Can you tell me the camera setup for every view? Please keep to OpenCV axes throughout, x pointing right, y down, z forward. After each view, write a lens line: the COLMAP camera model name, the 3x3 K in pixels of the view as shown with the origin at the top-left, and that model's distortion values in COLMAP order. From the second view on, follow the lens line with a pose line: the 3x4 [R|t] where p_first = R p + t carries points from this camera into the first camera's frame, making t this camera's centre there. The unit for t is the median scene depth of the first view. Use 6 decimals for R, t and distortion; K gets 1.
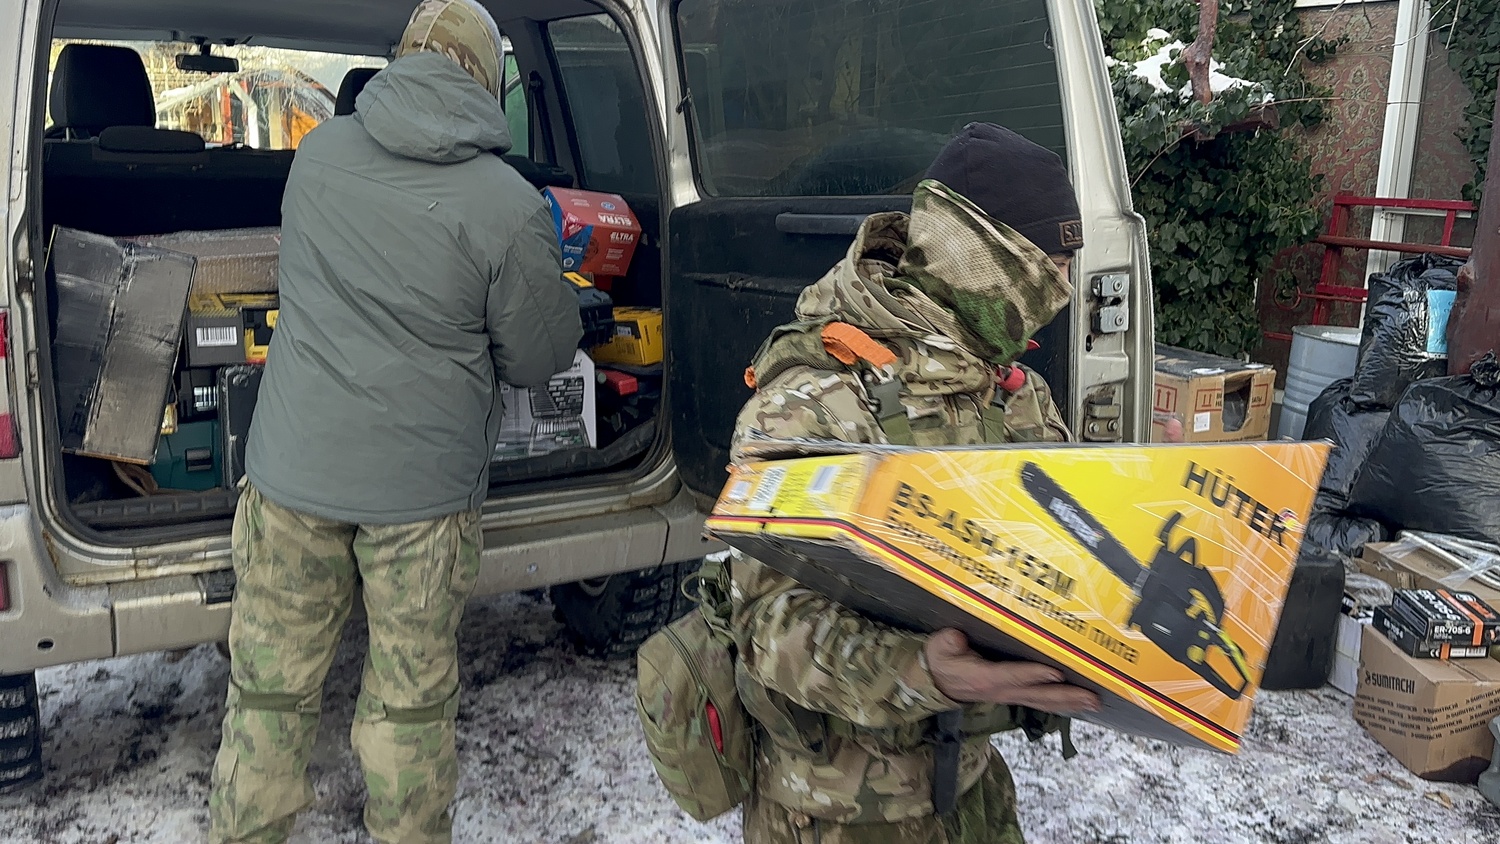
lens RADIAL K [[1240.5, 0, 752.0], [0, 1240.5, 376.7], [0, 0, 1]] dist [0.102362, -0.148895]
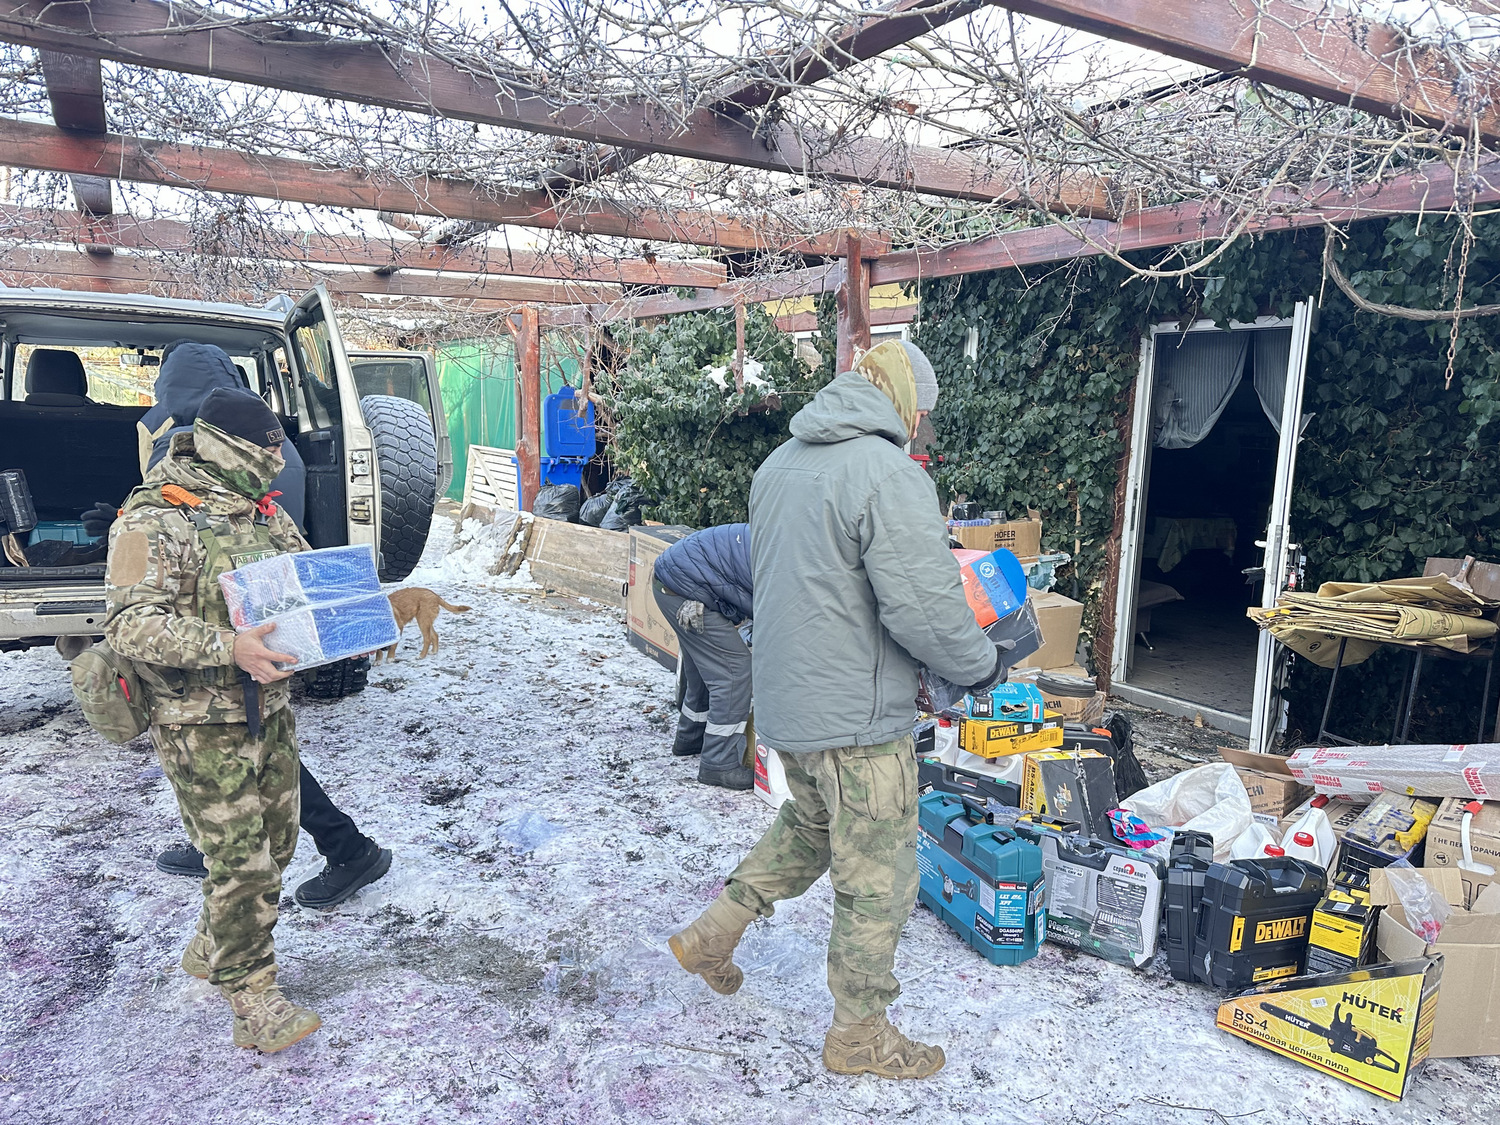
lens RADIAL K [[1043.0, 0, 751.5], [0, 1043.0, 567.1], [0, 0, 1]] dist [0.189814, -0.352975]
pose [[0.999799, 0.014296, -0.014058, 0.502720], [-0.014995, 0.998587, -0.050973, 0.108876], [0.013310, 0.051174, 0.998601, -0.492107]]
